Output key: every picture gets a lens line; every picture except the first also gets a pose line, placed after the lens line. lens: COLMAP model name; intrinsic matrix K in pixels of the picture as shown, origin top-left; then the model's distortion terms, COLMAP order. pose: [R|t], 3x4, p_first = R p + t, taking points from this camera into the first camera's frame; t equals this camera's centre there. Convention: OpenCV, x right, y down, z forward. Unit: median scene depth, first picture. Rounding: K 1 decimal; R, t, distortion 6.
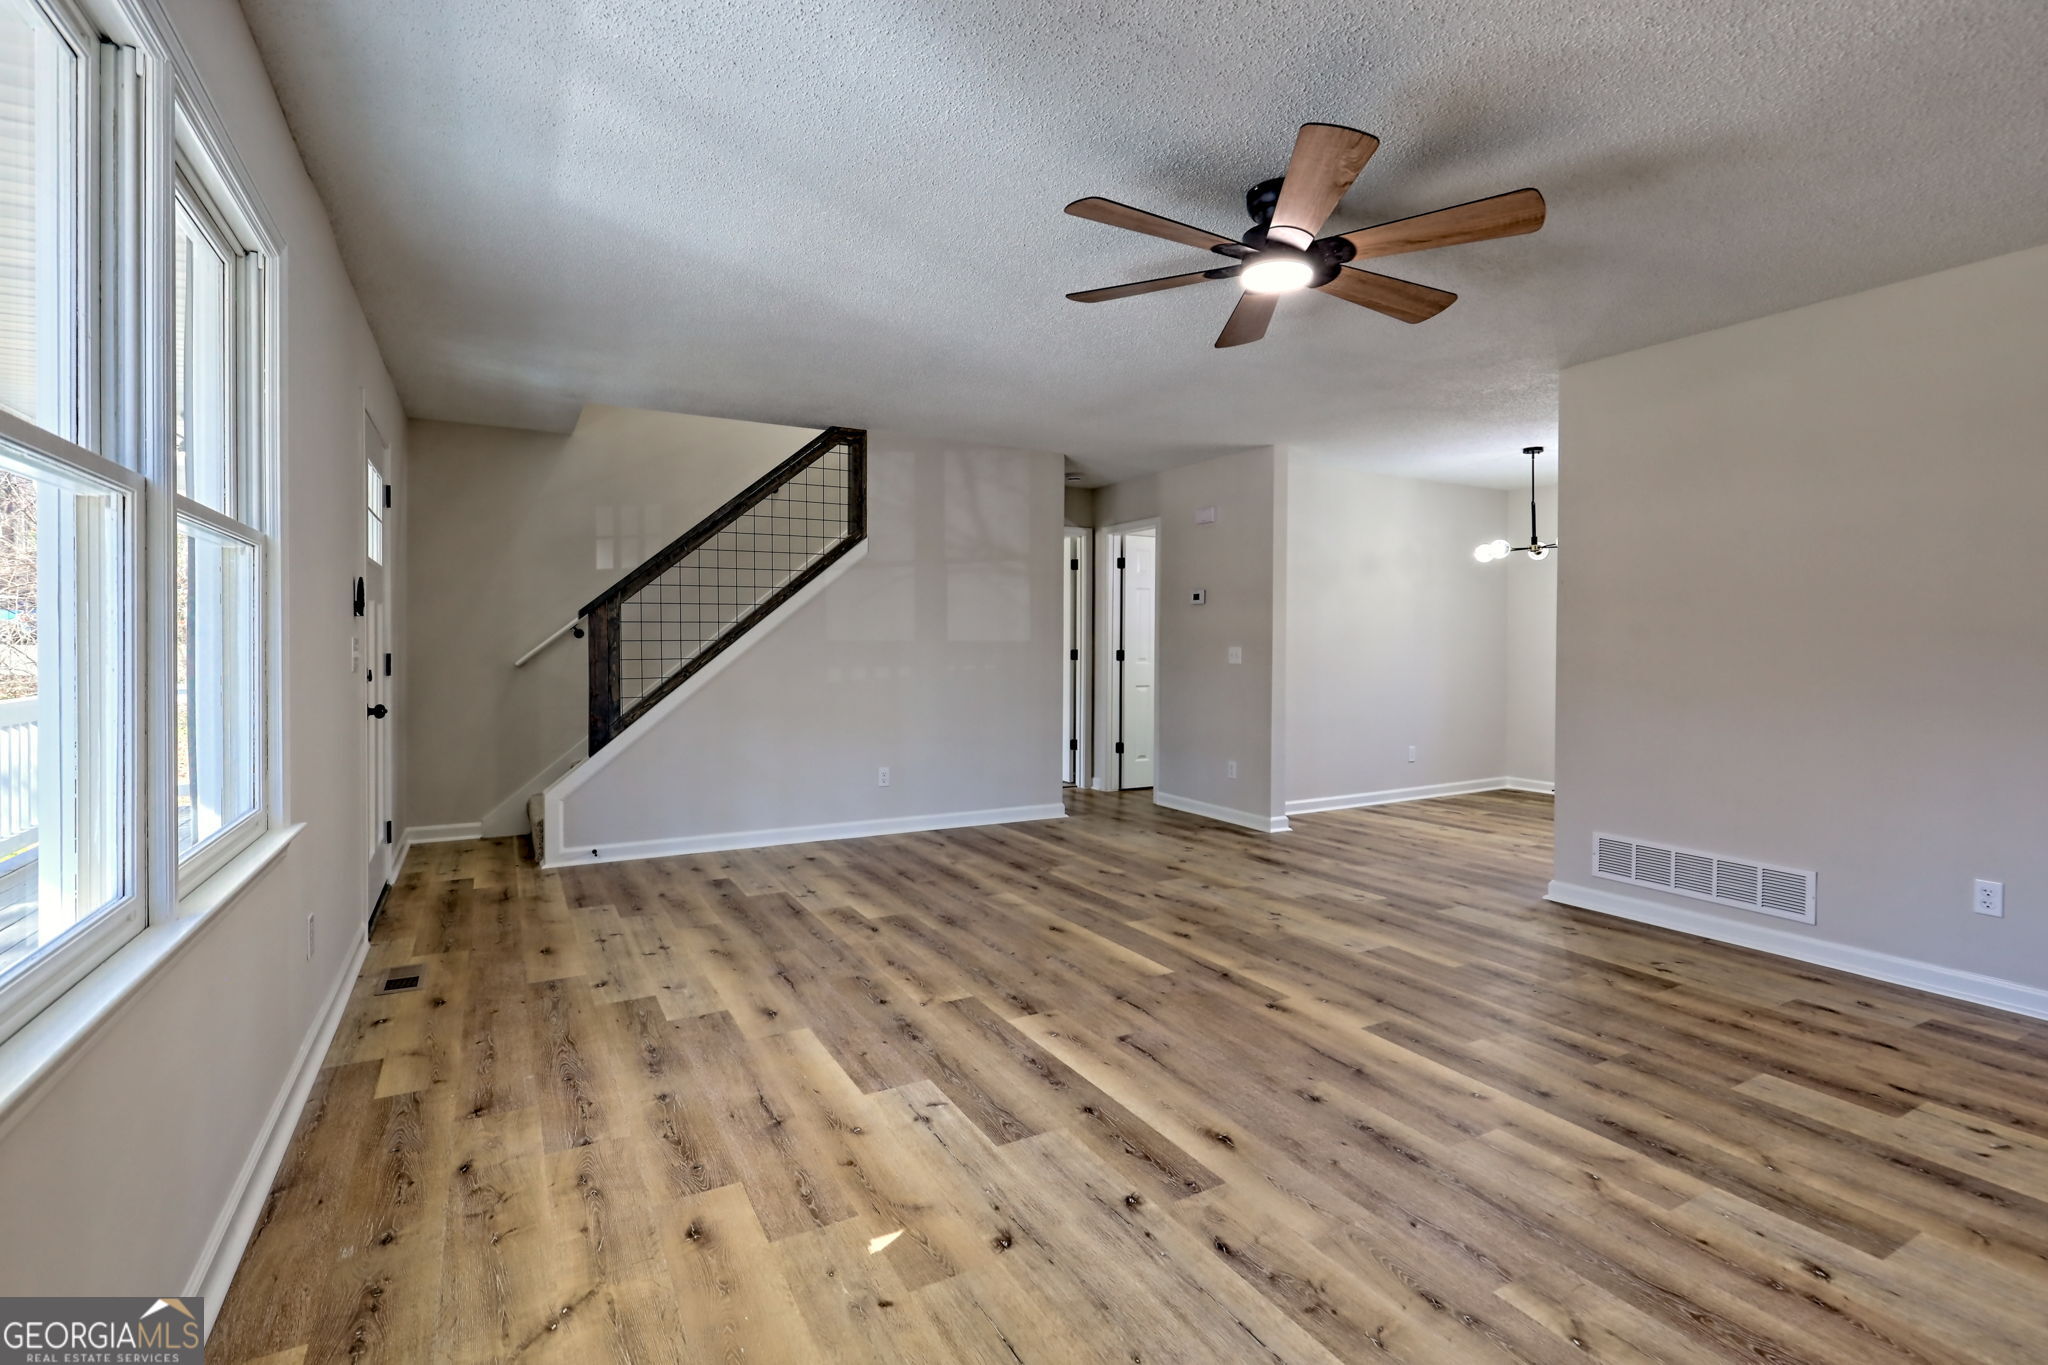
lens RADIAL K [[946.7, 0, 1024.0], [0, 946.7, 682.5], [0, 0, 1]] dist [-0.002698, 0.000206]
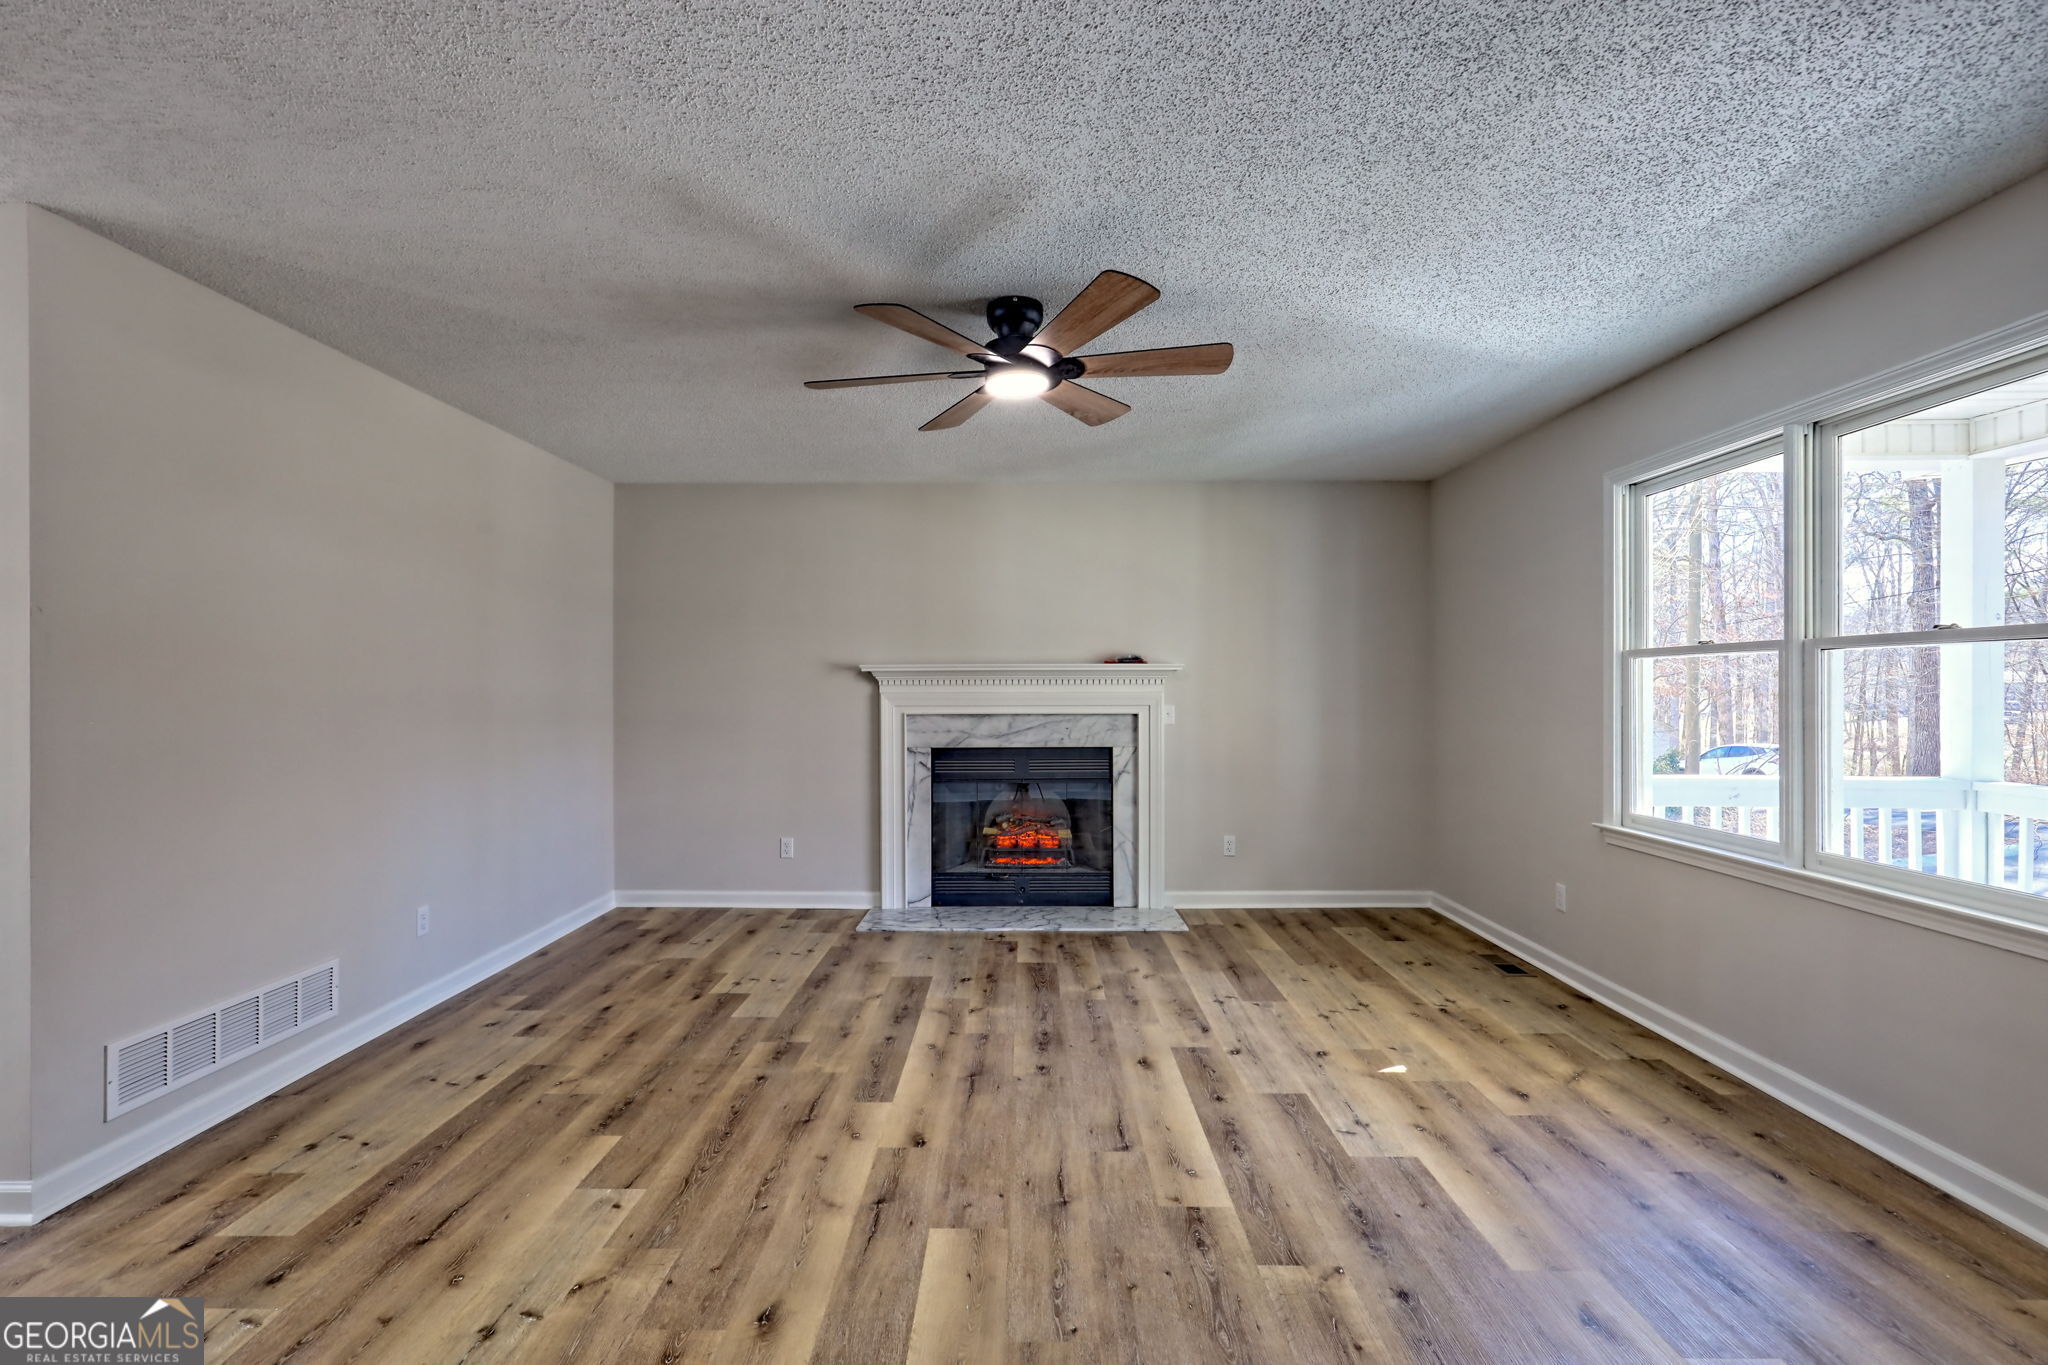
lens RADIAL K [[946.7, 0, 1024.0], [0, 946.7, 682.5], [0, 0, 1]] dist [-0.002698, 0.000206]
pose [[-0.873943, 0.000016, 0.486028, -0.283027], [0.017483, 0.999354, 0.031403, -0.120362], [-0.485714, 0.035942, -0.873379, 2.004524]]
